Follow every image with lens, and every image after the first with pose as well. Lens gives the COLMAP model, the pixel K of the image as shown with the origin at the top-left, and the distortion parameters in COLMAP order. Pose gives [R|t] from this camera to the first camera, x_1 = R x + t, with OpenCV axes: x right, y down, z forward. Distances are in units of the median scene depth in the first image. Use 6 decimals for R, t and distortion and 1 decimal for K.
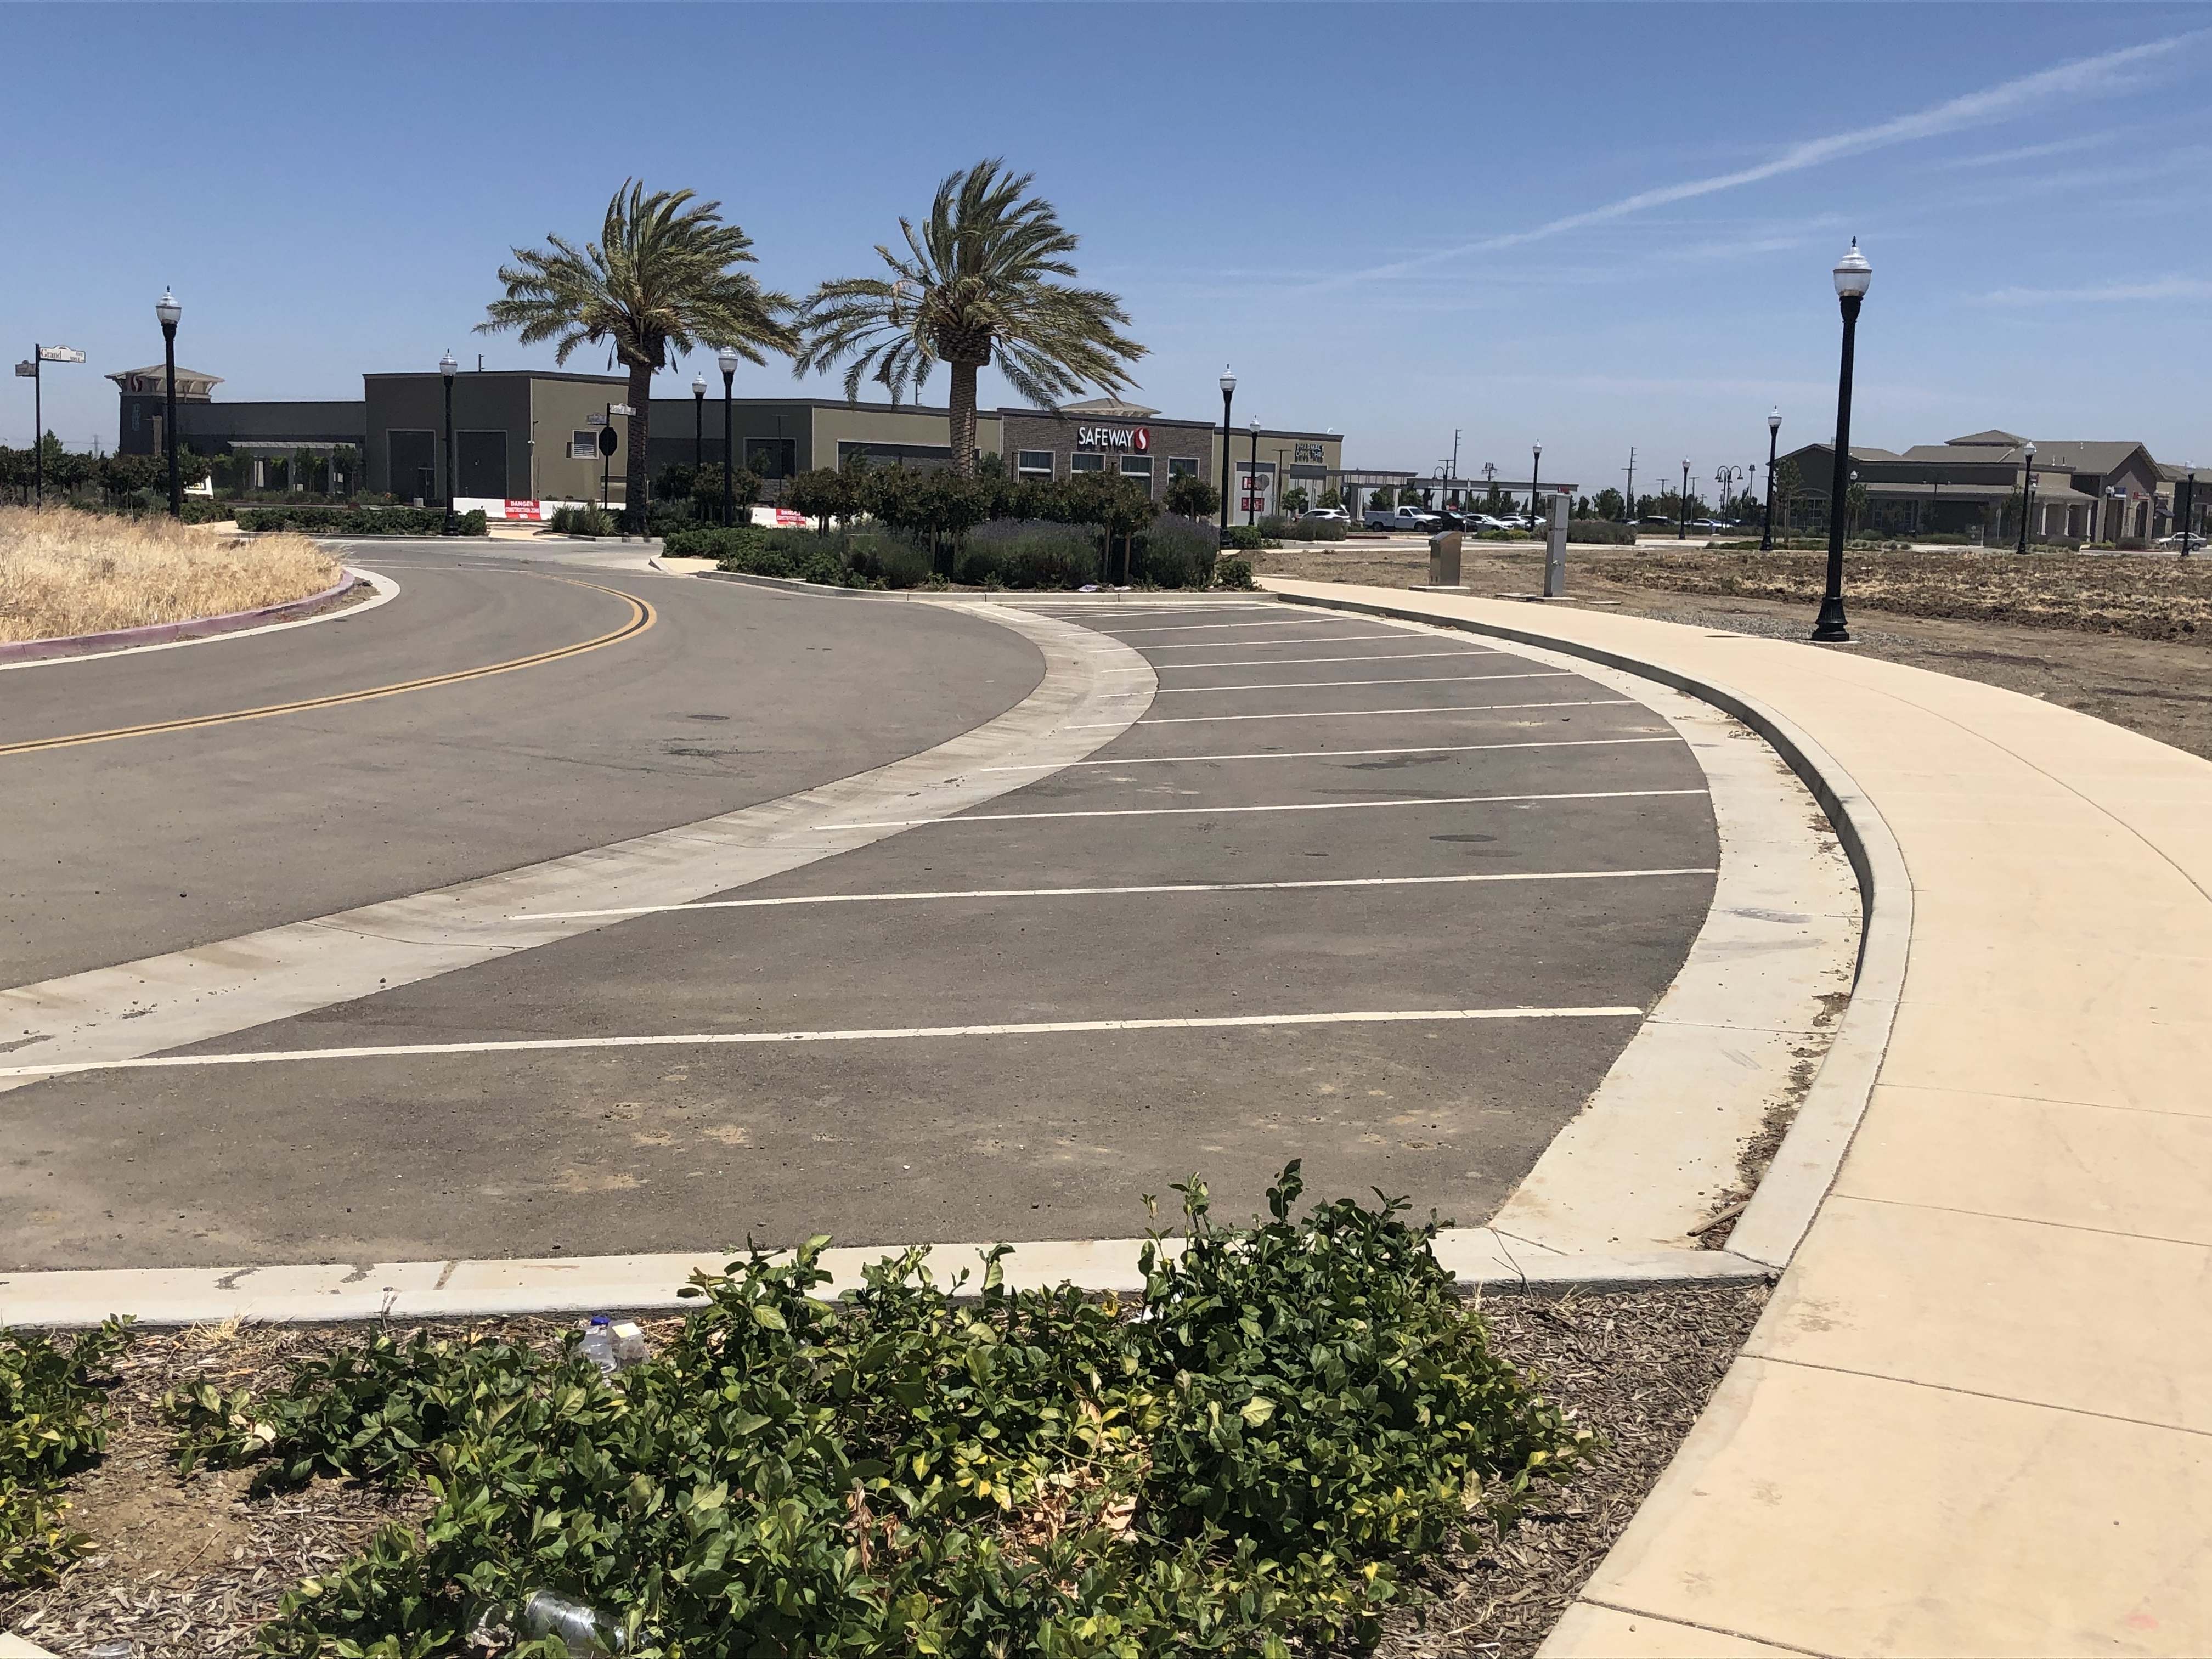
lens RADIAL K [[2275.6, 0, 1107.0], [0, 2275.6, 723.4], [0, 0, 1]] dist [0.004768, -0.644971]
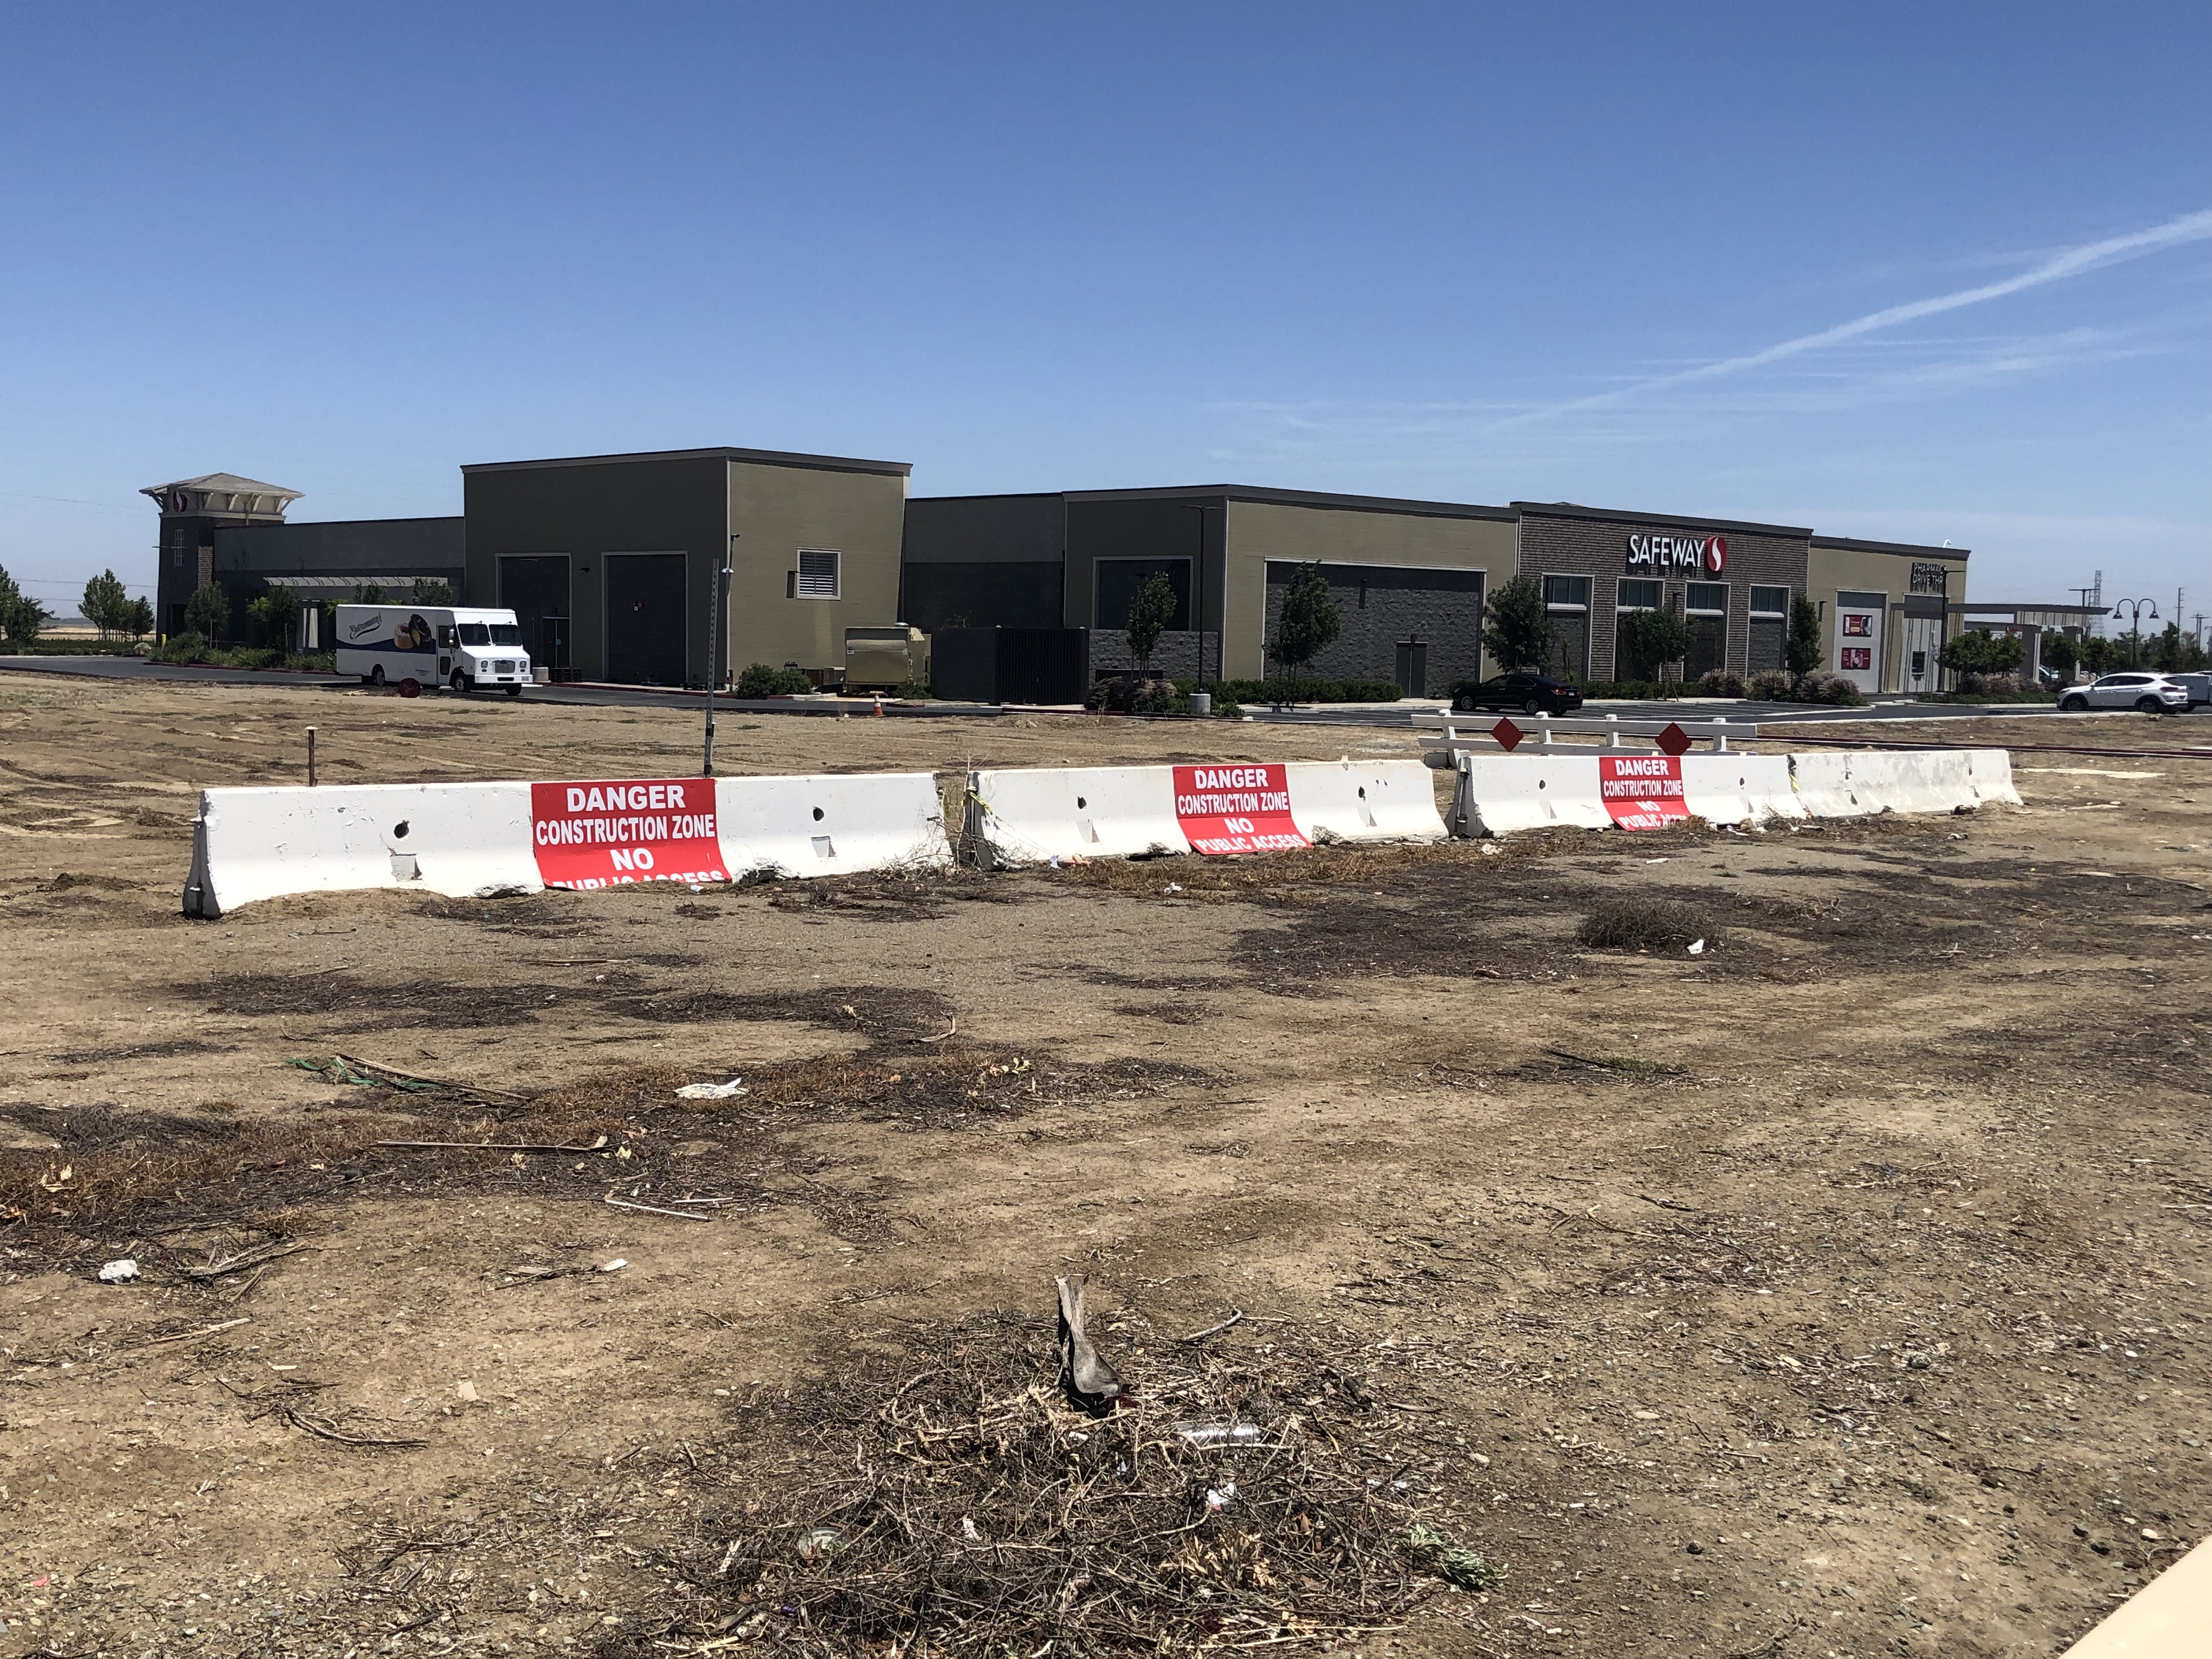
lens RADIAL K [[2250.2, 0, 1106.0], [0, 2250.2, 829.5], [0, 0, 1]] dist [-0.129923, 0.002292]
pose [[0.996365, -0.006264, -0.084958, -0.088885], [0.005214, 0.999907, -0.012582, -0.040378], [0.085028, 0.012094, 0.996305, 0.354972]]
